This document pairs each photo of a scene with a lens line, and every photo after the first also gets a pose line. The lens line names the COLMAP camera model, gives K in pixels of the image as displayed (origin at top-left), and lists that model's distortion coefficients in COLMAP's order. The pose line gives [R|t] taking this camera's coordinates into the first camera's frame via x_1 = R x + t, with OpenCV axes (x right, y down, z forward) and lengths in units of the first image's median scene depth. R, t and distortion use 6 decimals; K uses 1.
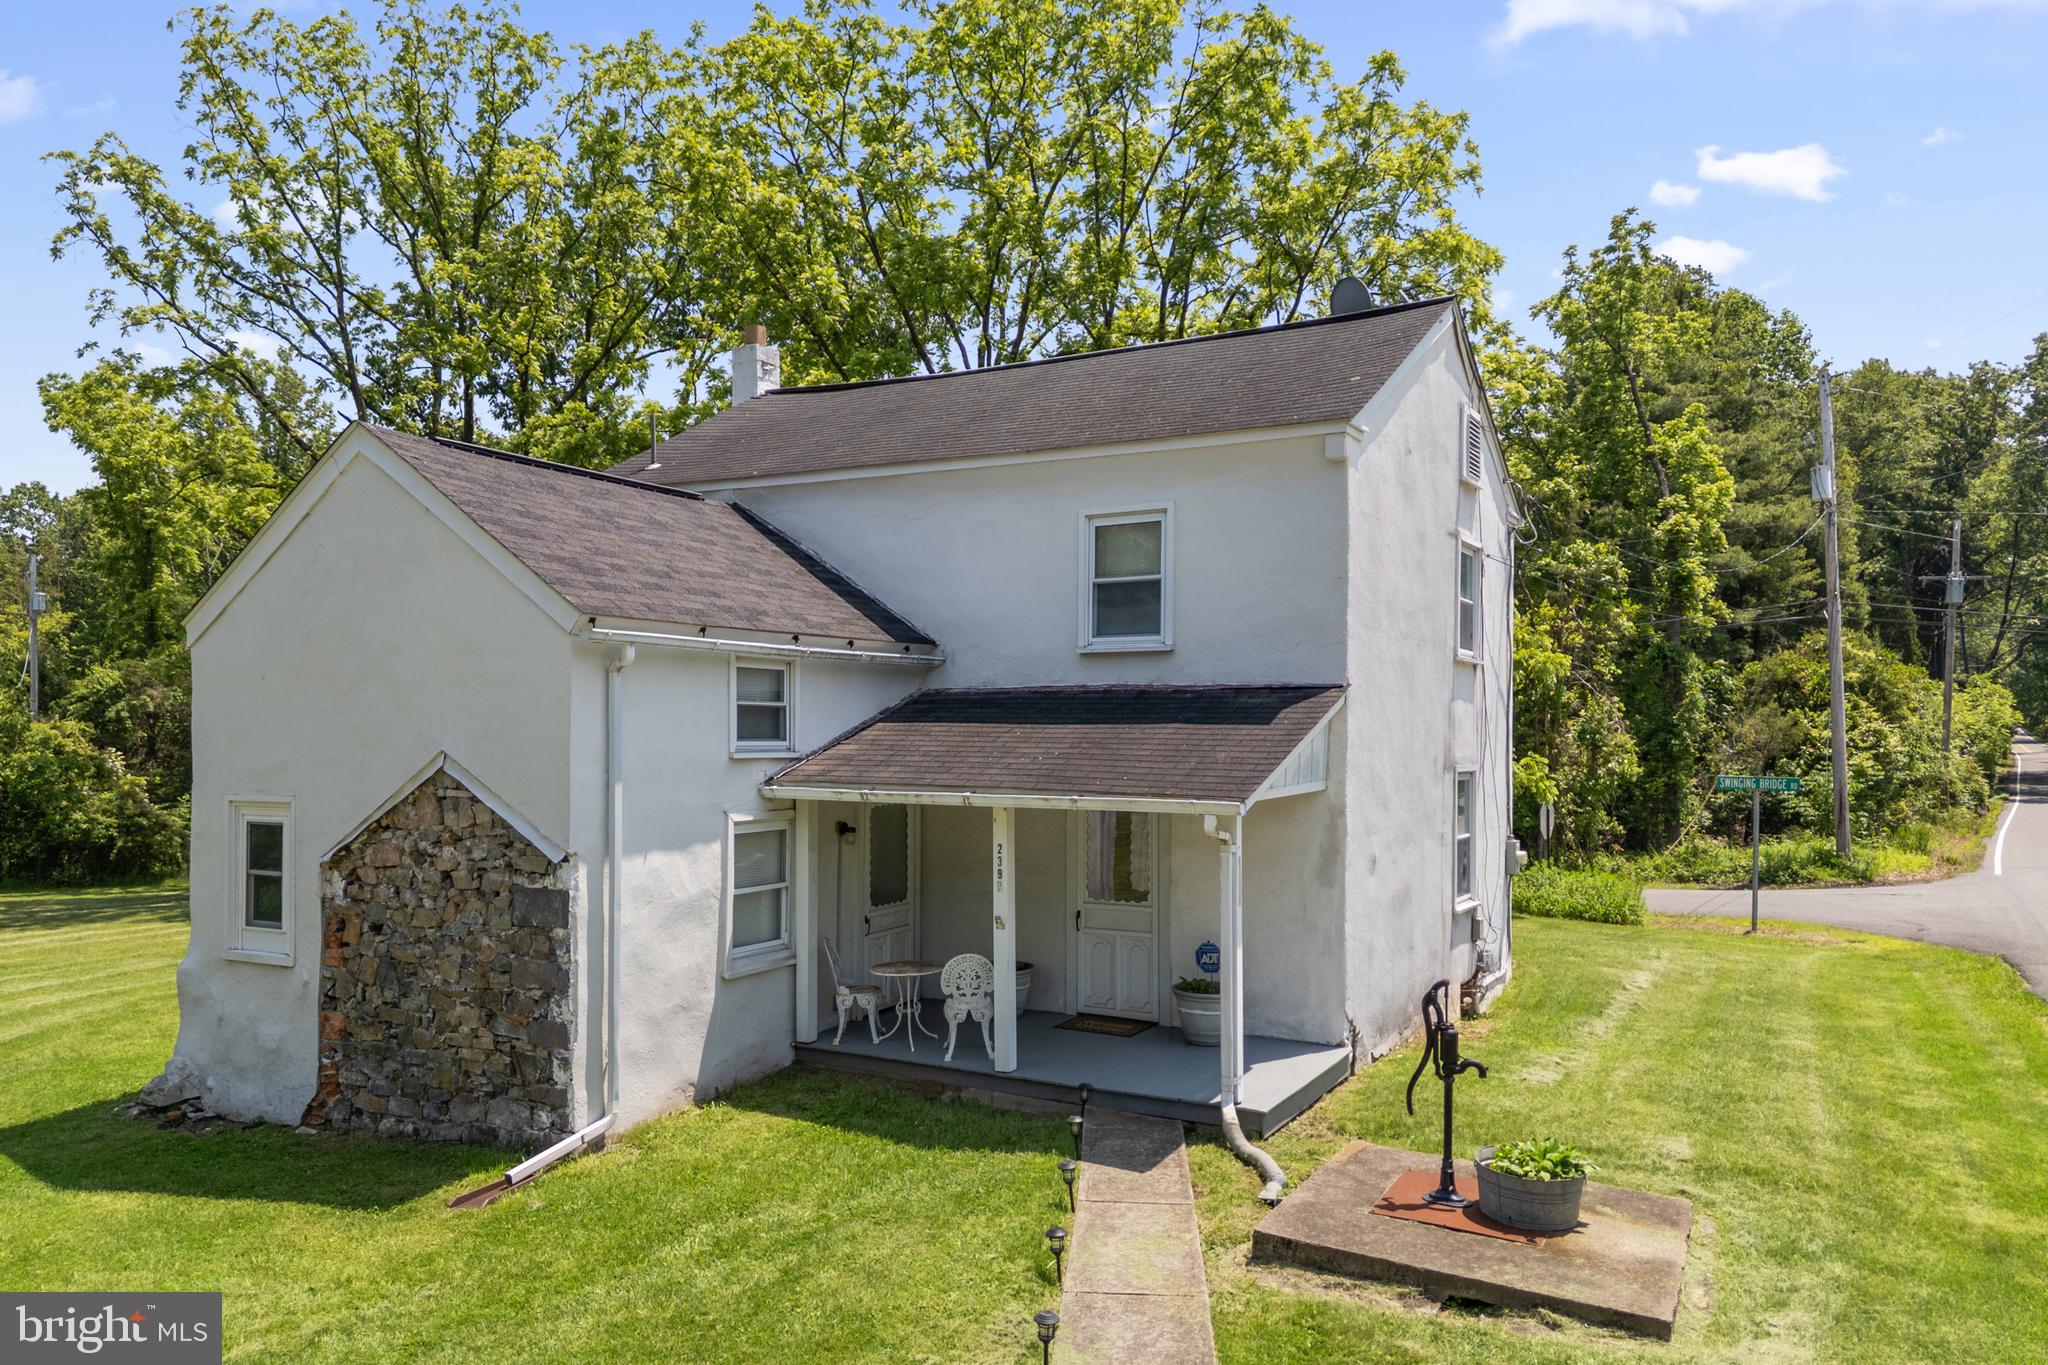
lens RADIAL K [[1436.1, 0, 1023.2], [0, 1436.1, 725.9], [0, 0, 1]] dist [0.066873, -0.070639]
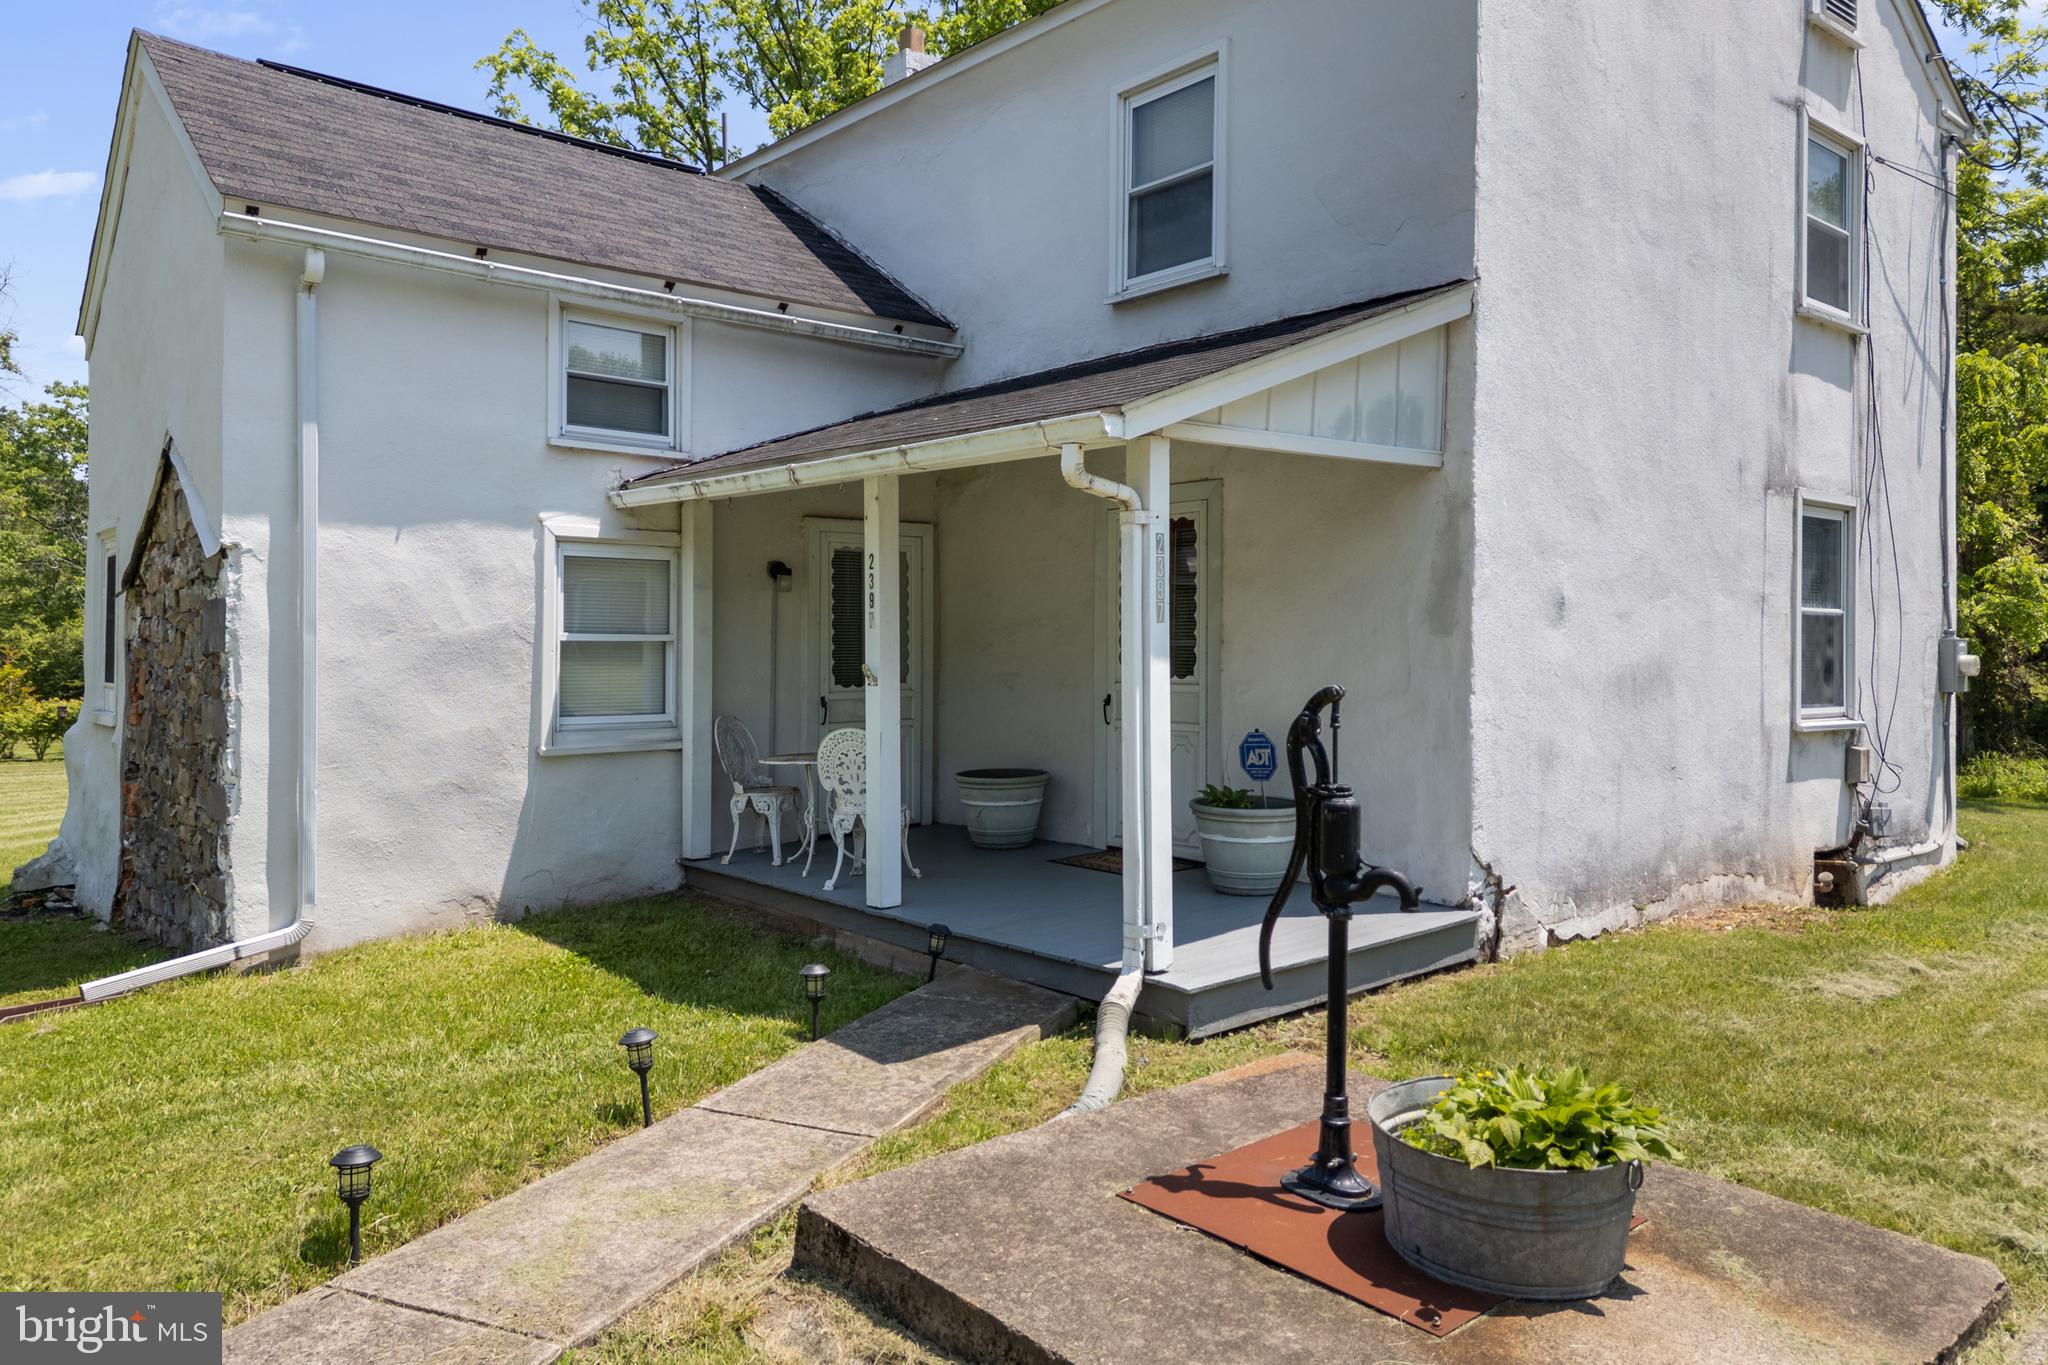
lens RADIAL K [[1452.6, 0, 1024.7], [0, 1452.6, 631.6], [0, 0, 1]] dist [0.070598, -0.077915]
pose [[0.943592, -0.001934, -0.331106, 0.248124], [0.000784, 0.999993, -0.003606, 0.113125], [0.331110, 0.003143, 0.943587, 0.388204]]
